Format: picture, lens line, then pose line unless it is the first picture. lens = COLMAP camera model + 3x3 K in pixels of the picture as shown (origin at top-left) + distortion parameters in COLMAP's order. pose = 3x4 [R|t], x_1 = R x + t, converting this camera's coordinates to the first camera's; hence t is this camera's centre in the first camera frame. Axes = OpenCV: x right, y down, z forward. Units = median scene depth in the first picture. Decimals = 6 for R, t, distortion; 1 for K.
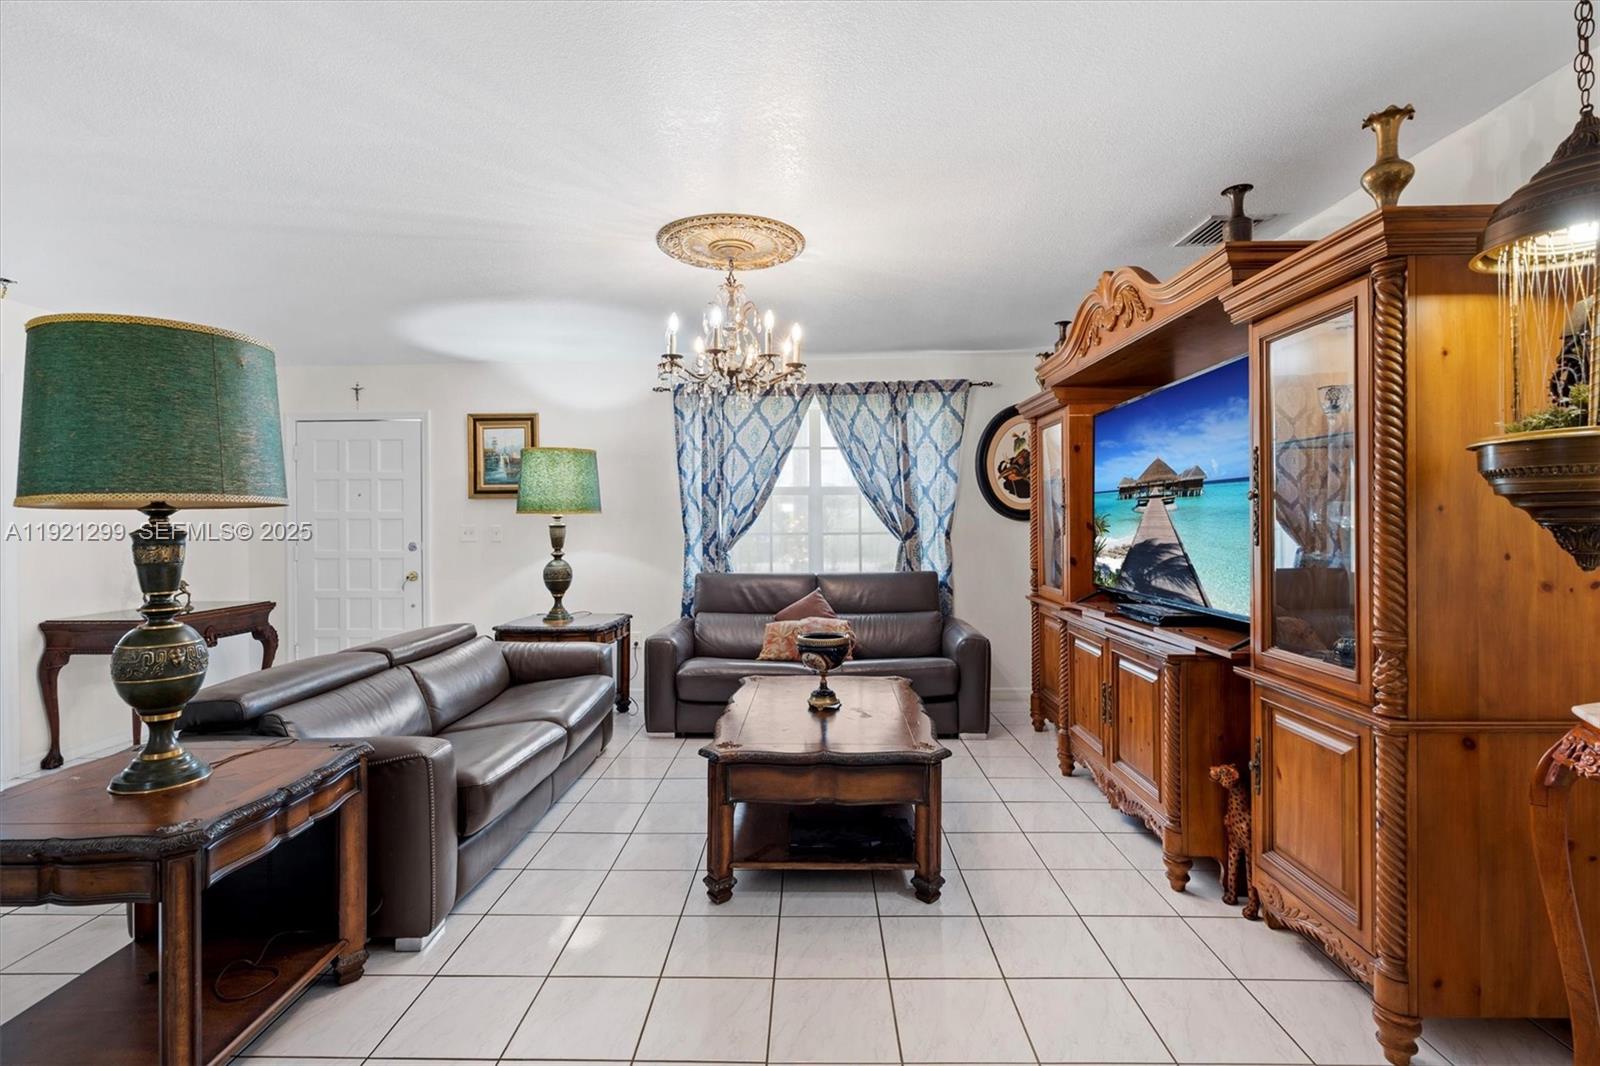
lens RADIAL K [[750.0, 0, 803.1], [0, 750.0, 522.3], [0, 0, 1]] dist [0.001209, 0.000197]
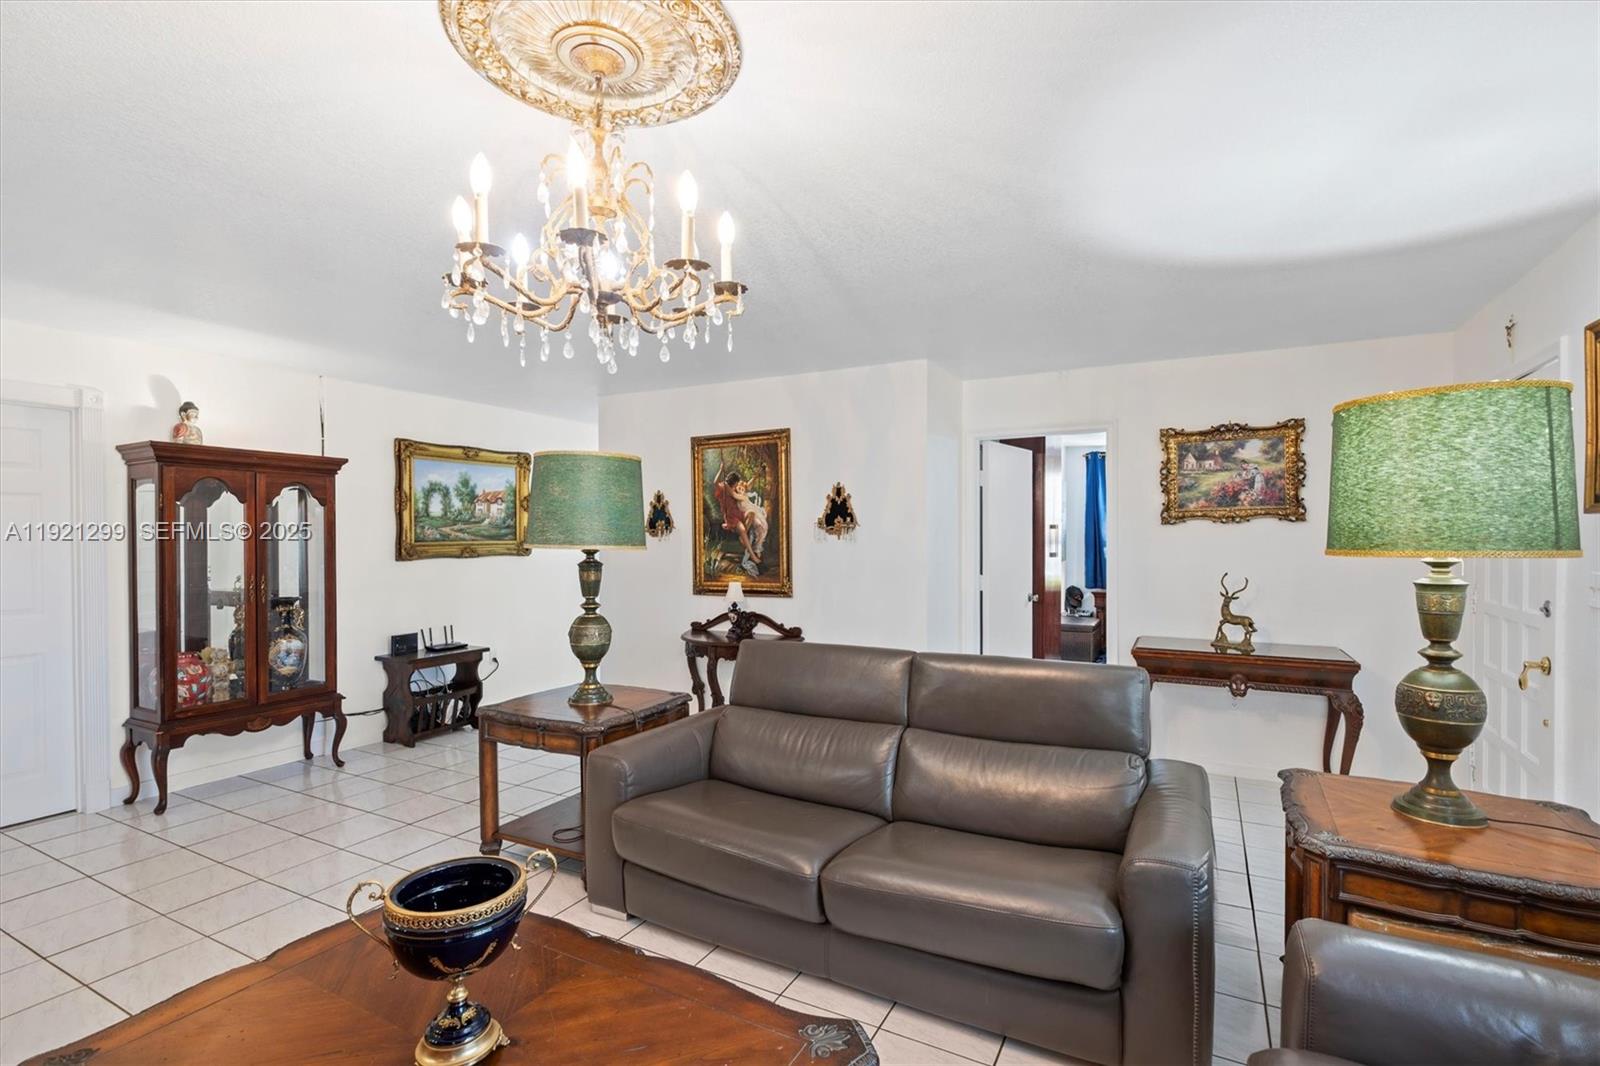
lens RADIAL K [[750.0, 0, 803.1], [0, 750.0, 522.3], [0, 0, 1]] dist [0.001209, 0.000197]
pose [[-0.457347, -0.006610, -0.889264, 0.191298], [0.002292, 0.999960, -0.008611, -0.026181], [0.889285, -0.005976, -0.457313, 0.849162]]
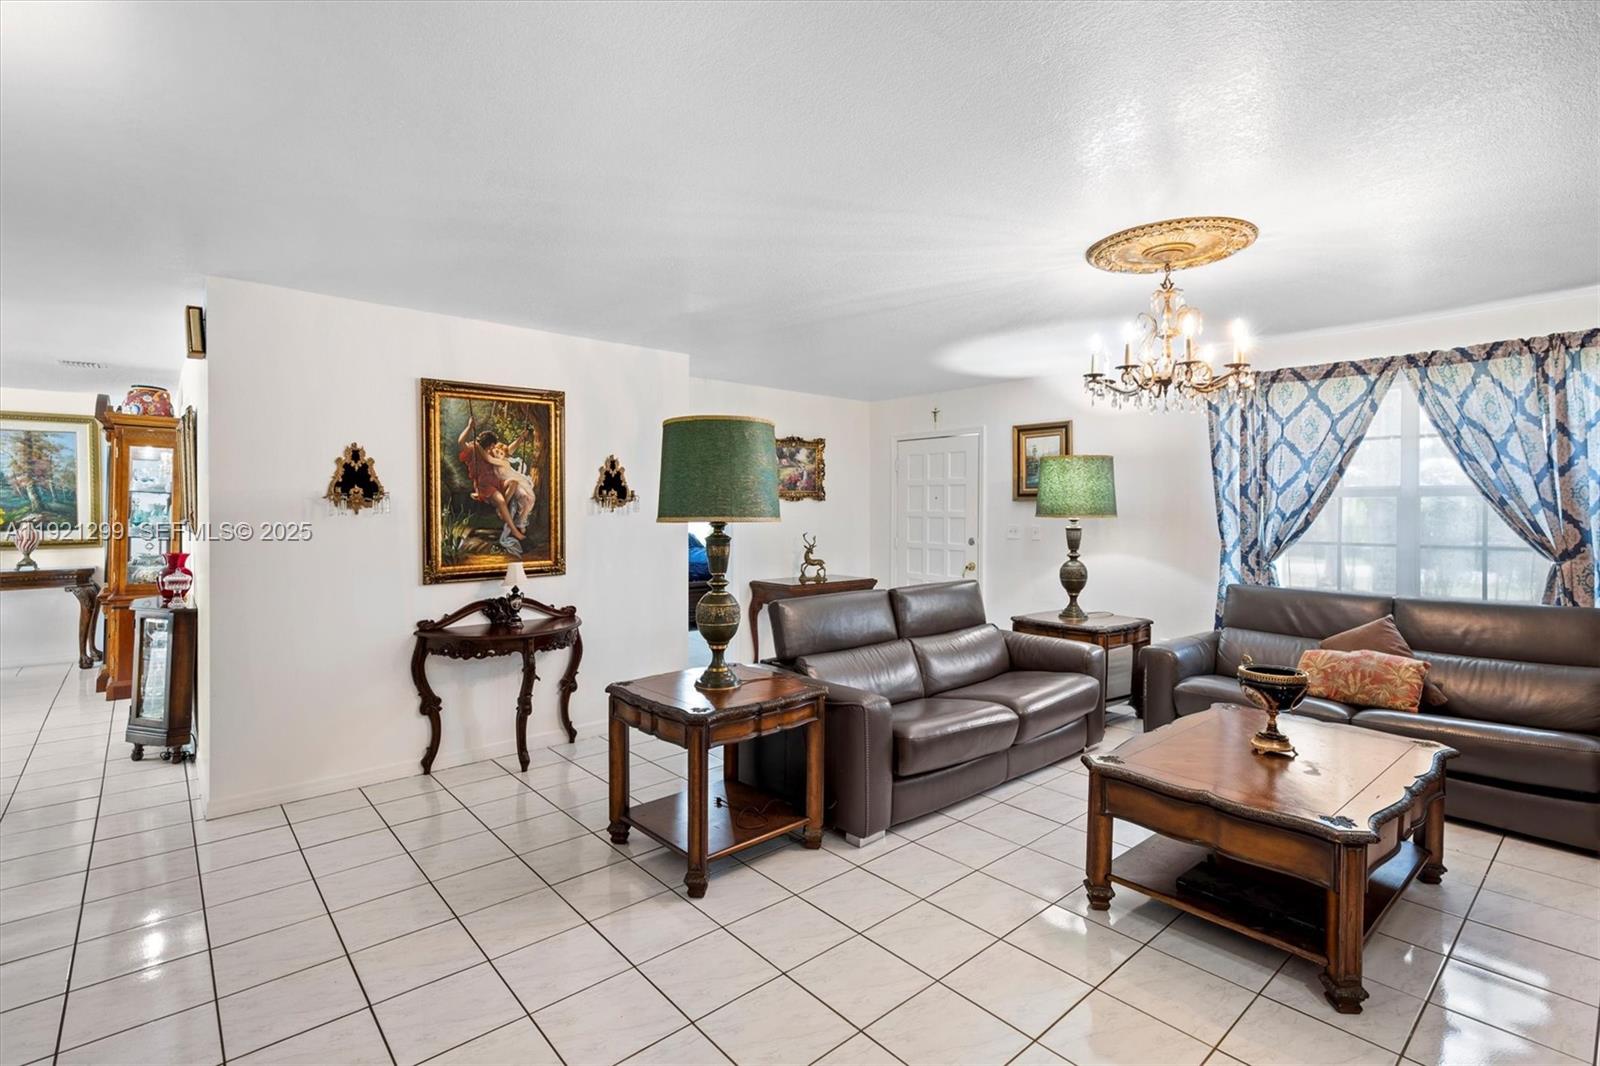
lens RADIAL K [[750.7, 0, 794.4], [0, 750.7, 516.2], [0, 0, 1]] dist [0.001678, 0.000059]
pose [[0.667097, 0.015294, -0.744814, 0.190723], [-0.009074, 0.999882, 0.012405, -0.021213], [0.744915, -0.001516, 0.667157, 0.001434]]
